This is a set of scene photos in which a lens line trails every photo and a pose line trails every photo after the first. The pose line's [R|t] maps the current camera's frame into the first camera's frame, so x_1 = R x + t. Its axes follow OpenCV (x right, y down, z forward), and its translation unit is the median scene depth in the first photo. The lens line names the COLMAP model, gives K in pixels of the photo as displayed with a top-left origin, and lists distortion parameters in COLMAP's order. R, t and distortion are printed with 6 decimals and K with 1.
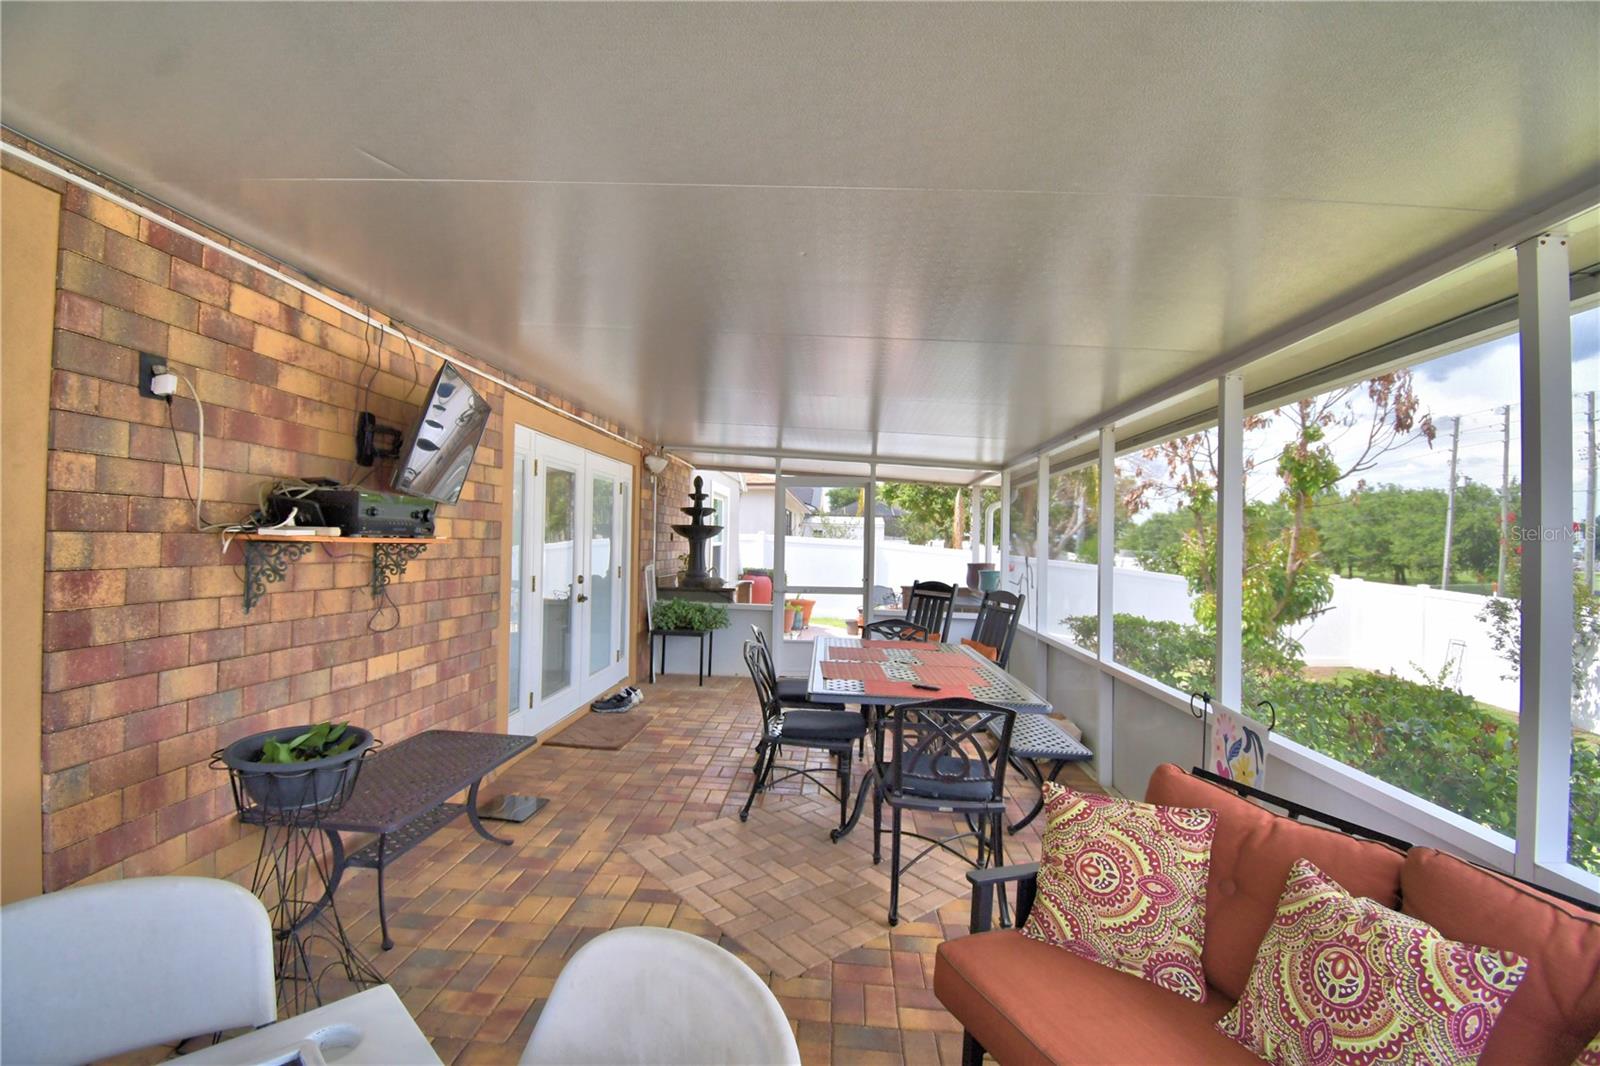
lens RADIAL K [[701.0, 0, 795.1], [0, 701.0, 535.5], [0, 0, 1]] dist [0.011209, -0.020831]
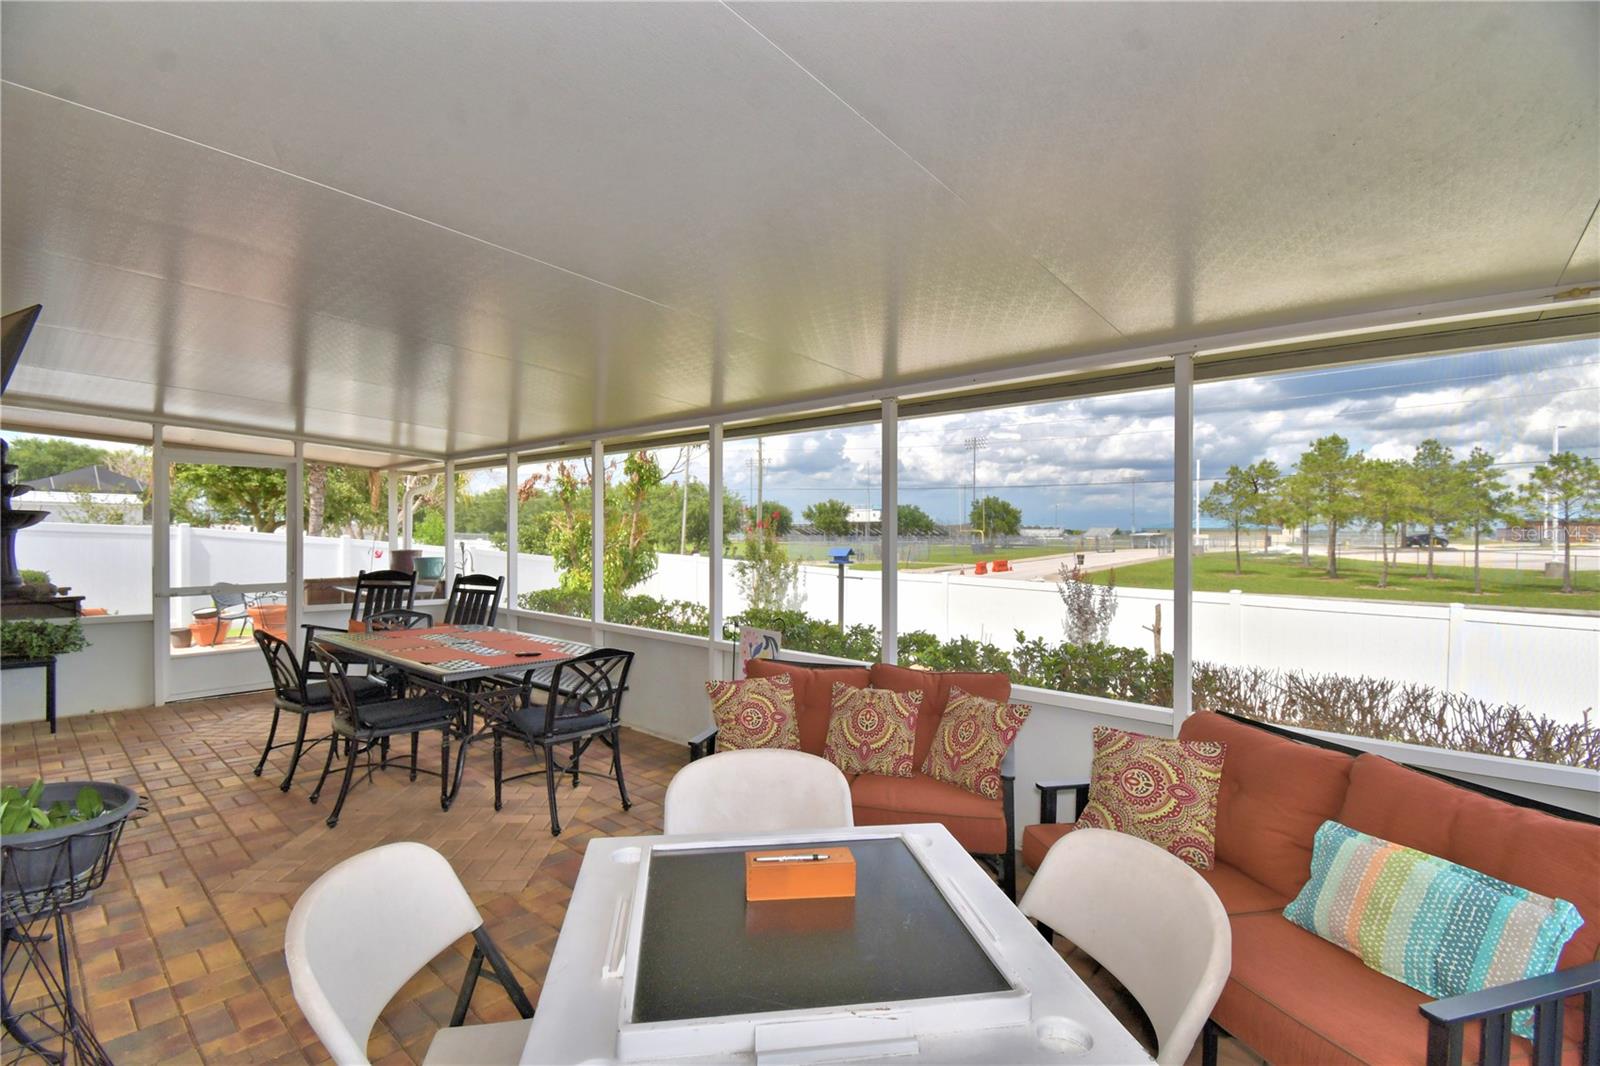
lens RADIAL K [[701.0, 0, 800.1], [0, 701.0, 537.2], [0, 0, 1]] dist [0.011209, -0.020831]
pose [[0.595451, -0.021797, 0.803096, -0.438766], [-0.001434, 0.999601, 0.028194, -0.016198], [-0.803391, -0.017940, 0.595182, -0.075001]]
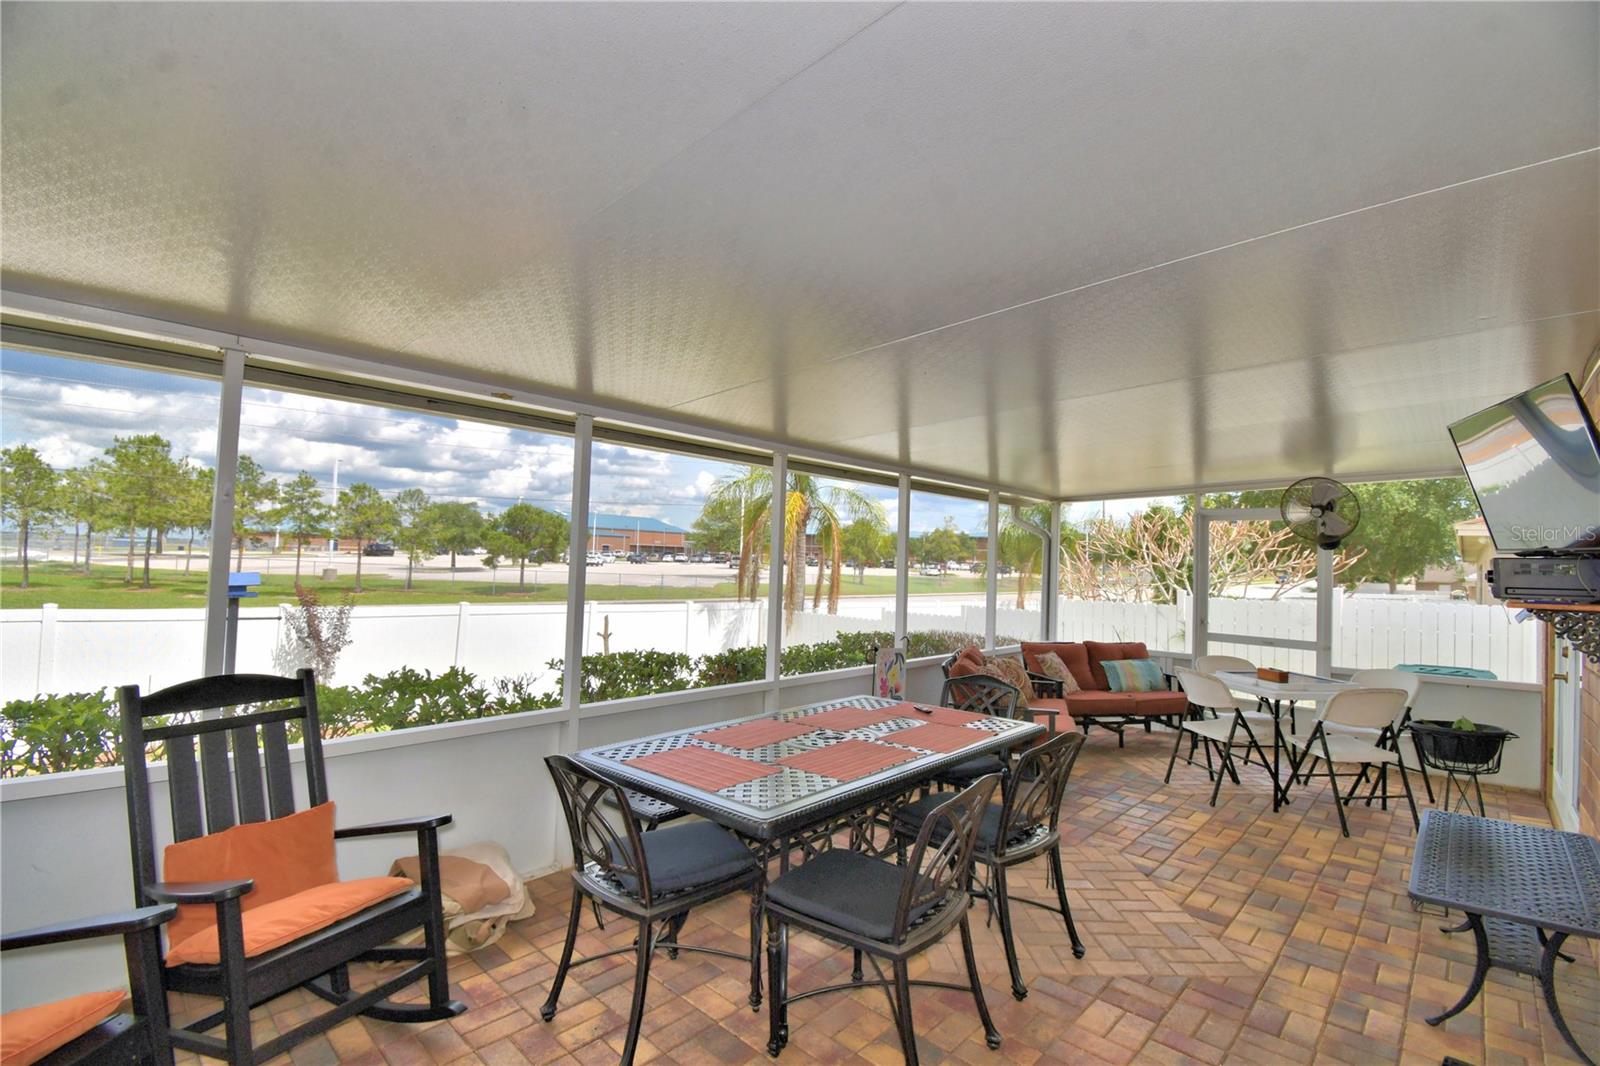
lens RADIAL K [[701.0, 0, 791.6], [0, 701.0, 526.6], [0, 0, 1]] dist [0.011209, -0.020831]
pose [[-0.765078, -0.010582, 0.643851, -0.306762], [-0.050926, 0.997728, -0.044116, -0.005041], [-0.641921, -0.066540, -0.763878, 1.750190]]
